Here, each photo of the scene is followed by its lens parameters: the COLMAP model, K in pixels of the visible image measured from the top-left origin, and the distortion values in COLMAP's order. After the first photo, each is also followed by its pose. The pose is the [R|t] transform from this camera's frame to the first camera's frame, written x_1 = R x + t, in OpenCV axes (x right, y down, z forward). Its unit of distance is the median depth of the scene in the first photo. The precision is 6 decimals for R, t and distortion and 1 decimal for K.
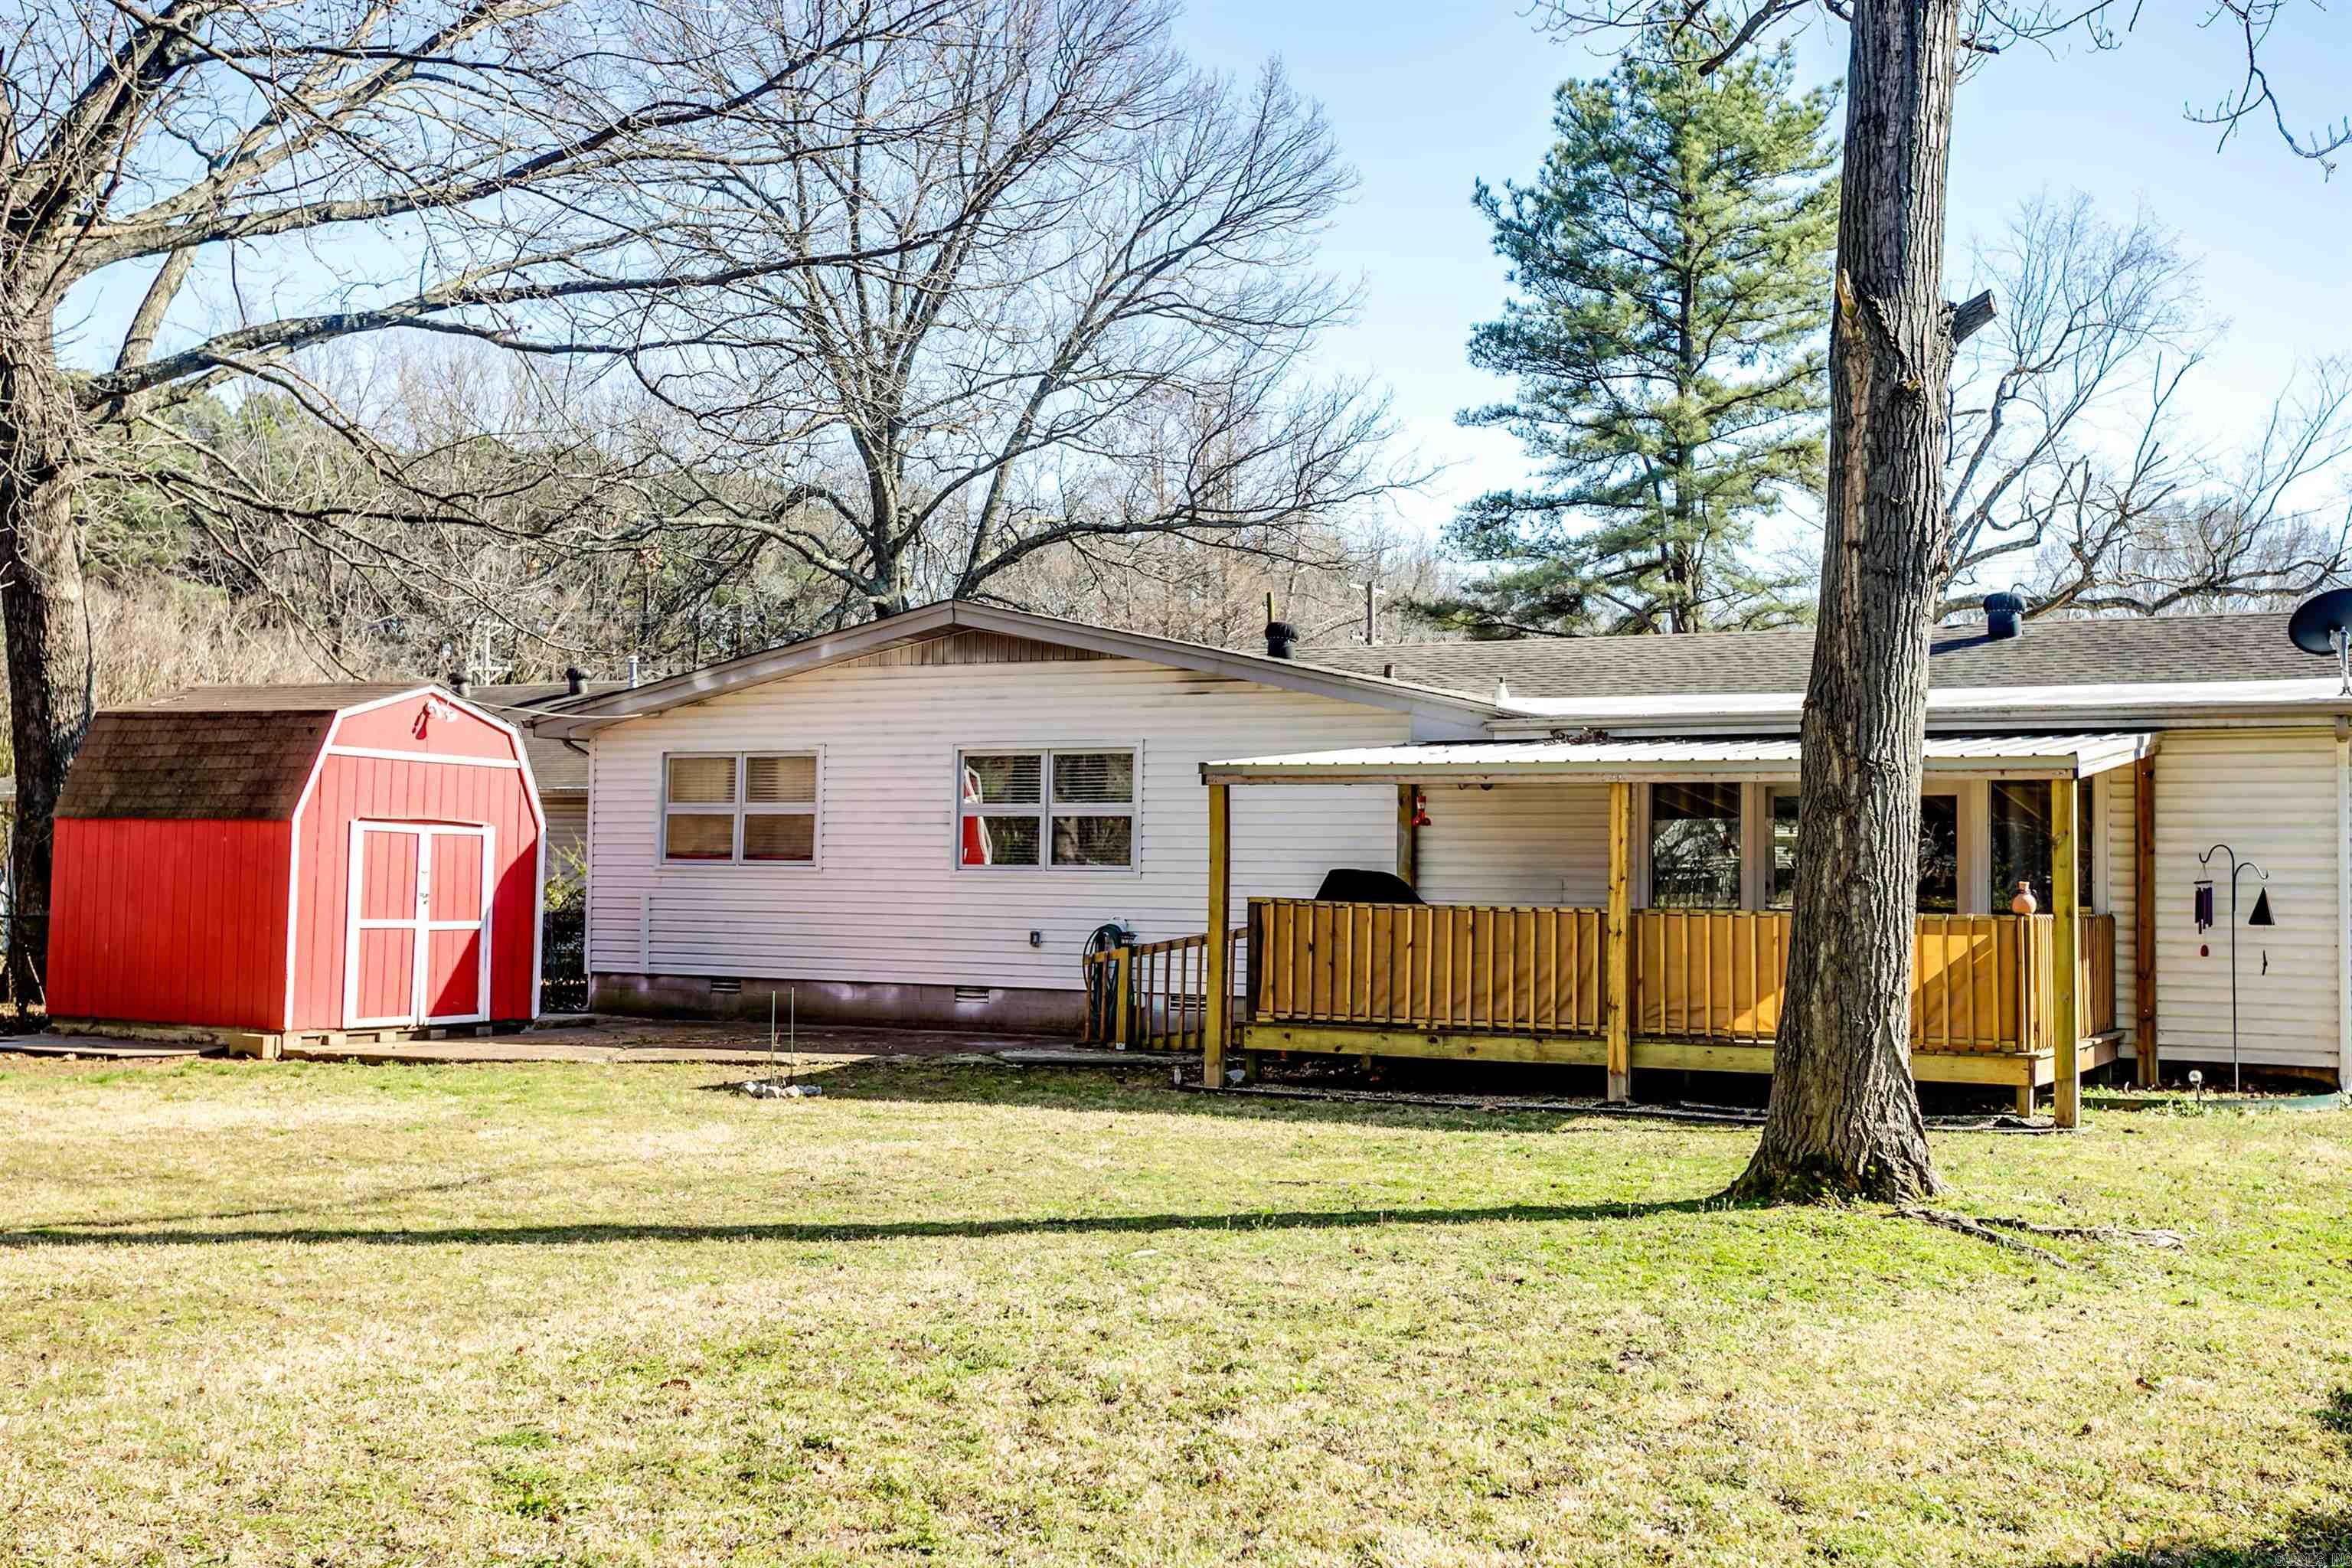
lens RADIAL K [[2389.5, 0, 1148.3], [0, 2389.5, 772.7], [0, 0, 1]] dist [0.003849, 0.013540]
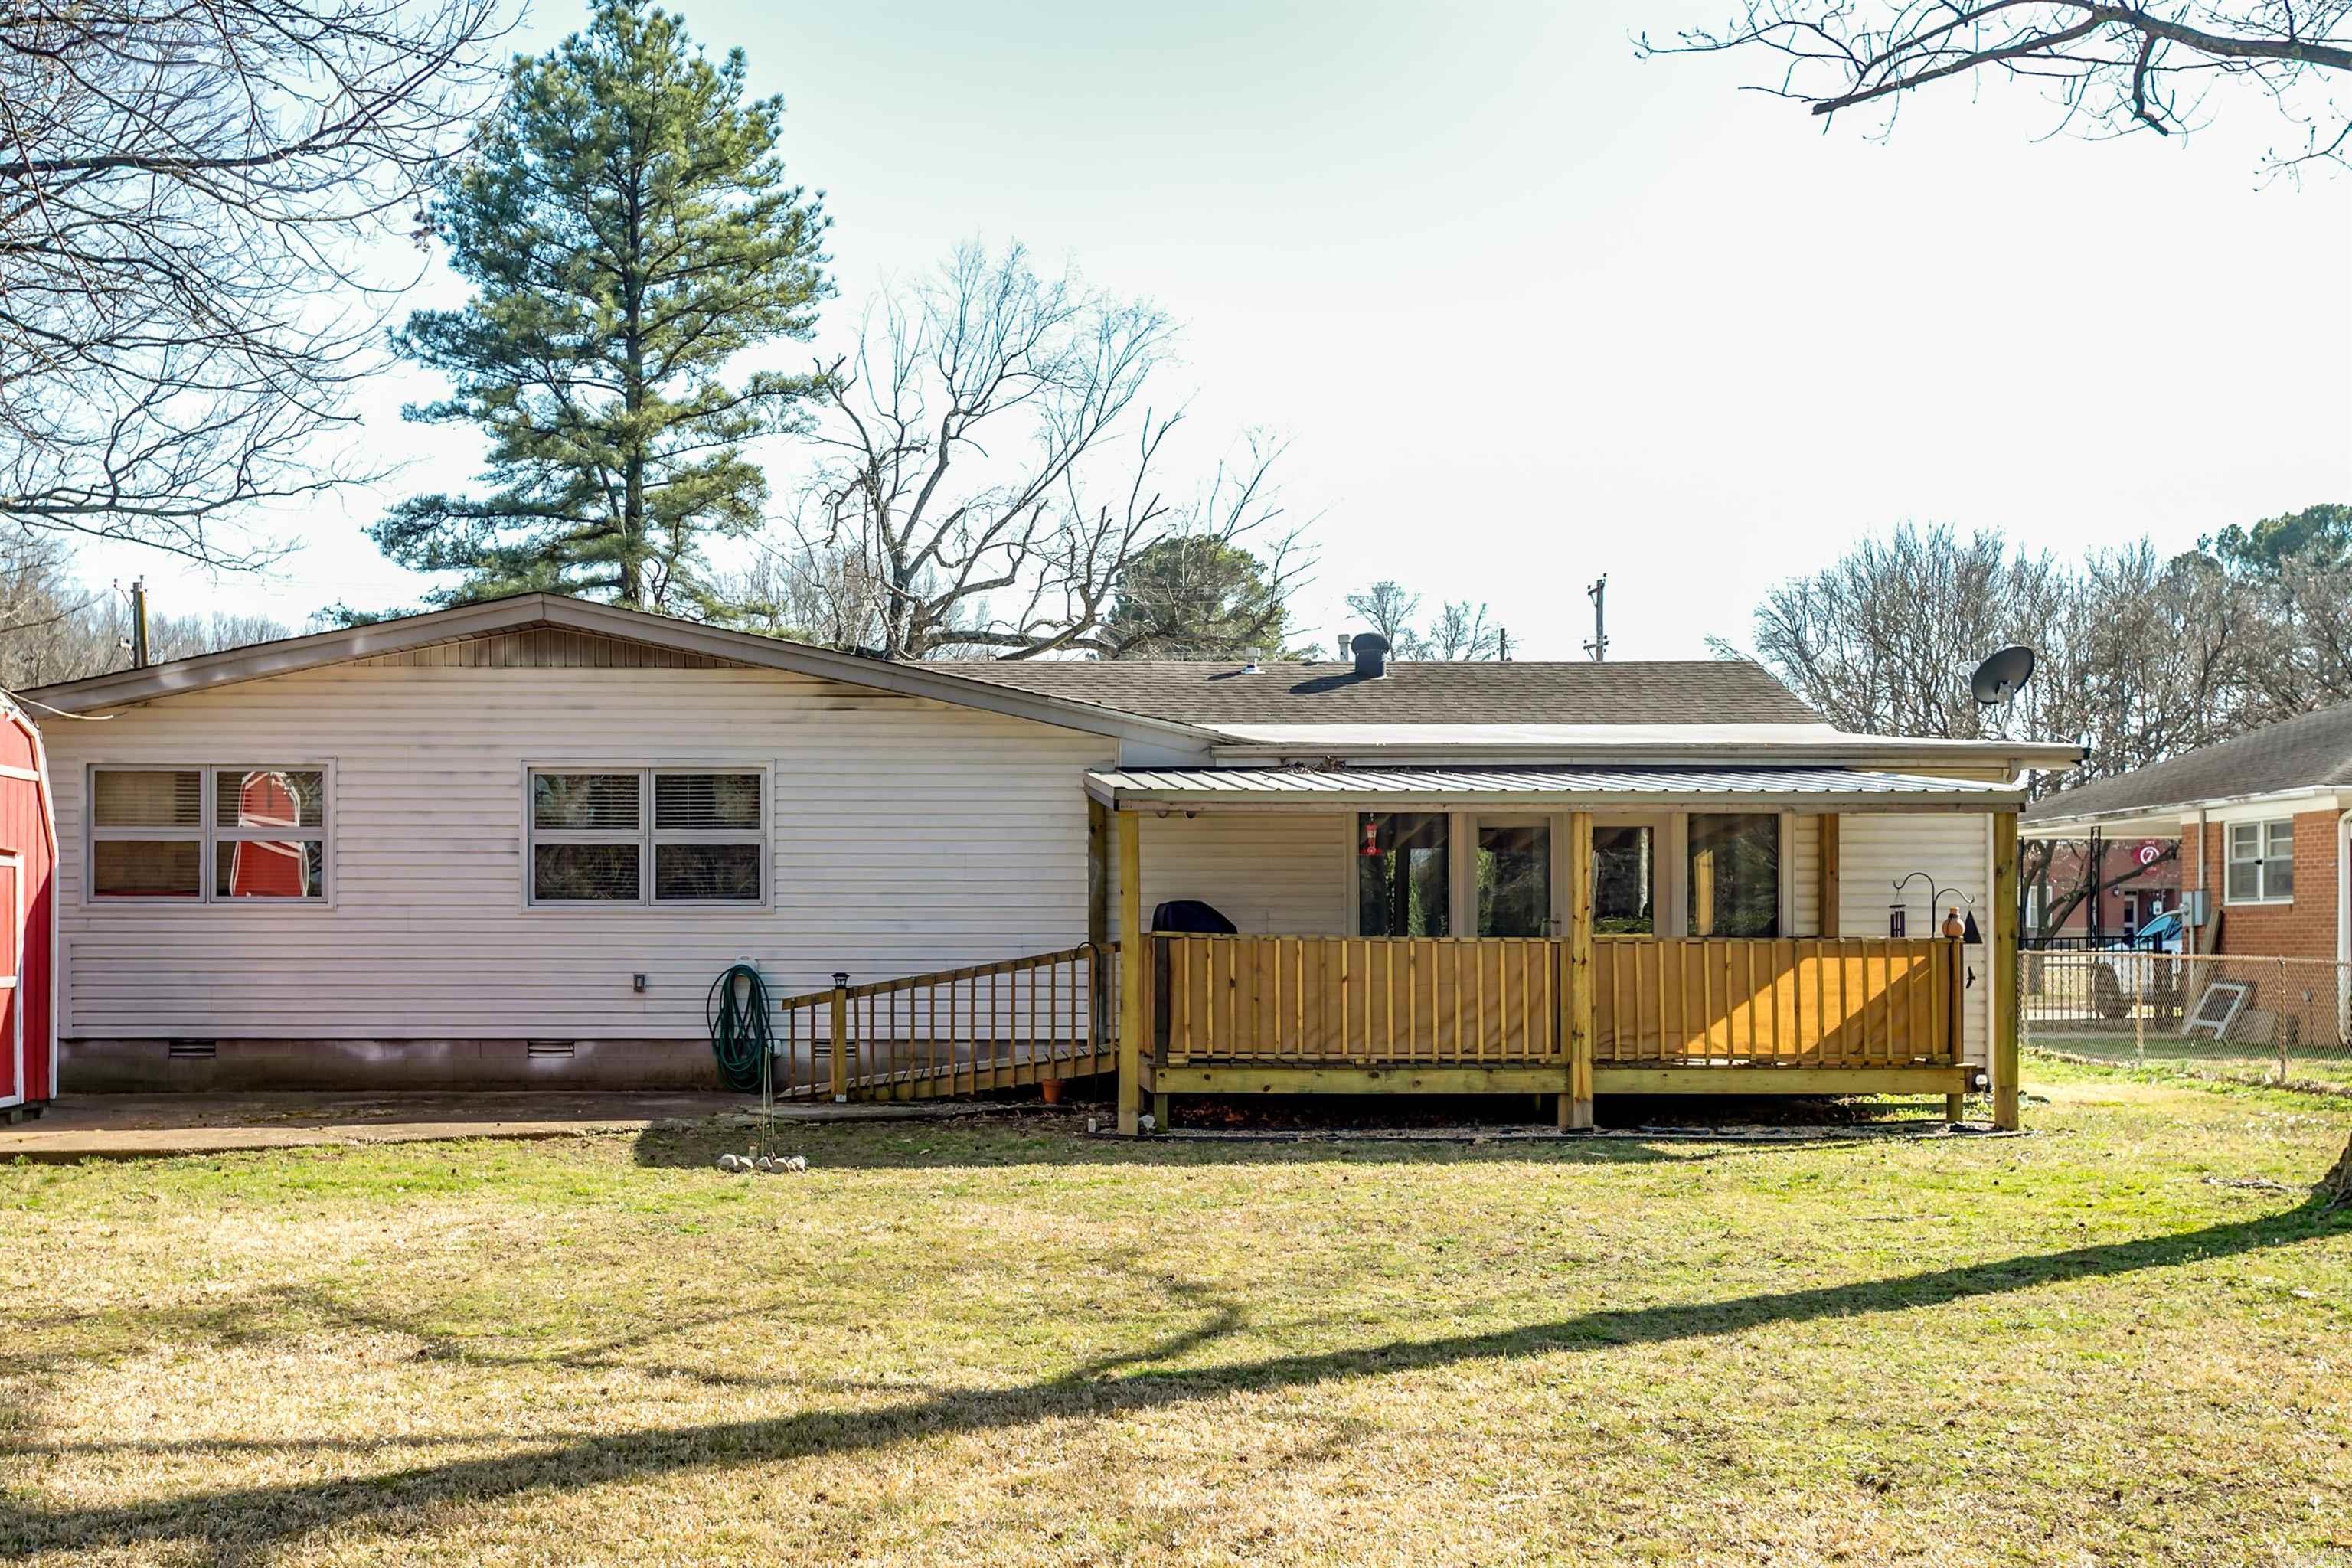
lens RADIAL K [[2473.1, 0, 880.8], [0, 2473.1, 944.2], [0, 0, 1]] dist [0.009269, 0.028386]
pose [[0.886376, -0.016346, 0.462677, -0.400736], [-0.010782, 0.998377, 0.055929, 0.003135], [-0.462840, -0.054563, 0.884761, 0.153425]]
